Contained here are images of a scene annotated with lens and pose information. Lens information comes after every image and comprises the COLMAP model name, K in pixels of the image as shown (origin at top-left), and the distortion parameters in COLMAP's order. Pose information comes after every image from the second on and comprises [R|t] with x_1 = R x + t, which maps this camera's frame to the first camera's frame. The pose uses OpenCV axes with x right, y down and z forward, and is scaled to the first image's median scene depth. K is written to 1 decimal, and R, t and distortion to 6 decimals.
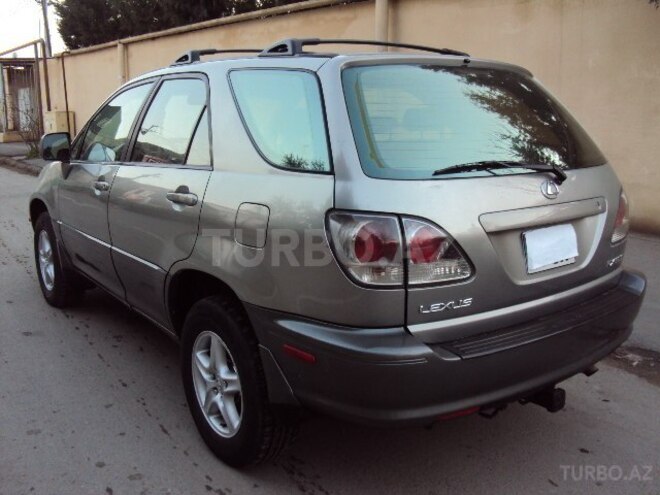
lens RADIAL K [[666.4, 0, 328.4], [0, 666.4, 236.1], [0, 0, 1]] dist [-0.201488, 0.186983]
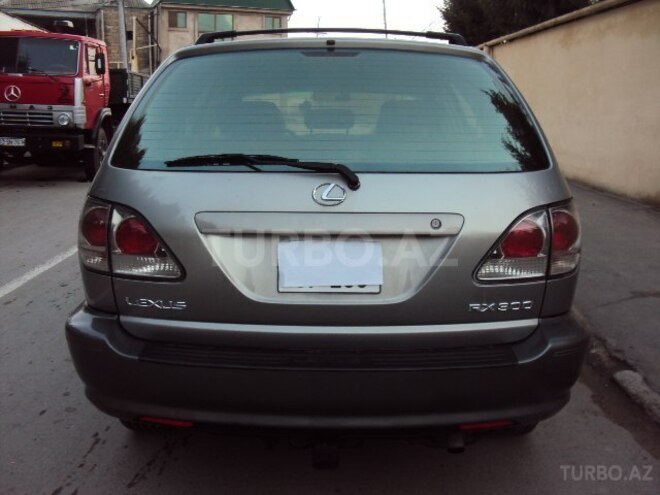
lens RADIAL K [[666.4, 0, 328.4], [0, 666.4, 236.1], [0, 0, 1]] dist [-0.201488, 0.186983]
pose [[0.793988, 0.115850, -0.596793, 0.805104], [-0.120151, 0.992215, 0.032757, -0.044628], [0.595941, 0.045697, 0.801727, 0.335341]]
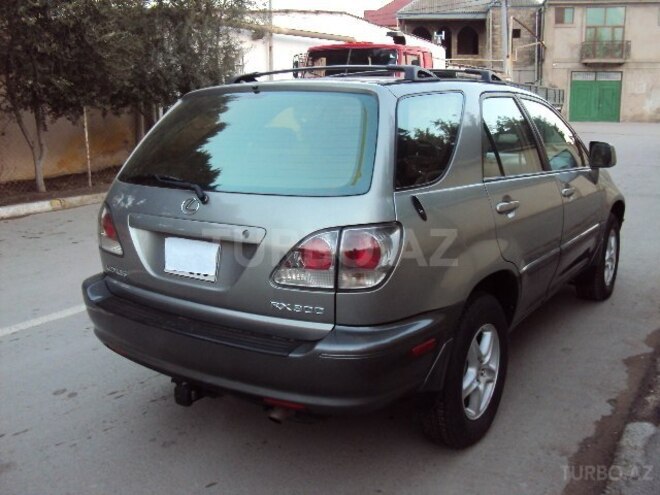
lens RADIAL K [[666.4, 0, 328.4], [0, 666.4, 236.1], [0, 0, 1]] dist [-0.201488, 0.186983]
pose [[0.307658, 0.174126, -0.935429, 1.420308], [-0.164445, 0.978049, 0.127975, -0.195870], [0.937179, 0.114454, 0.329539, 0.827005]]
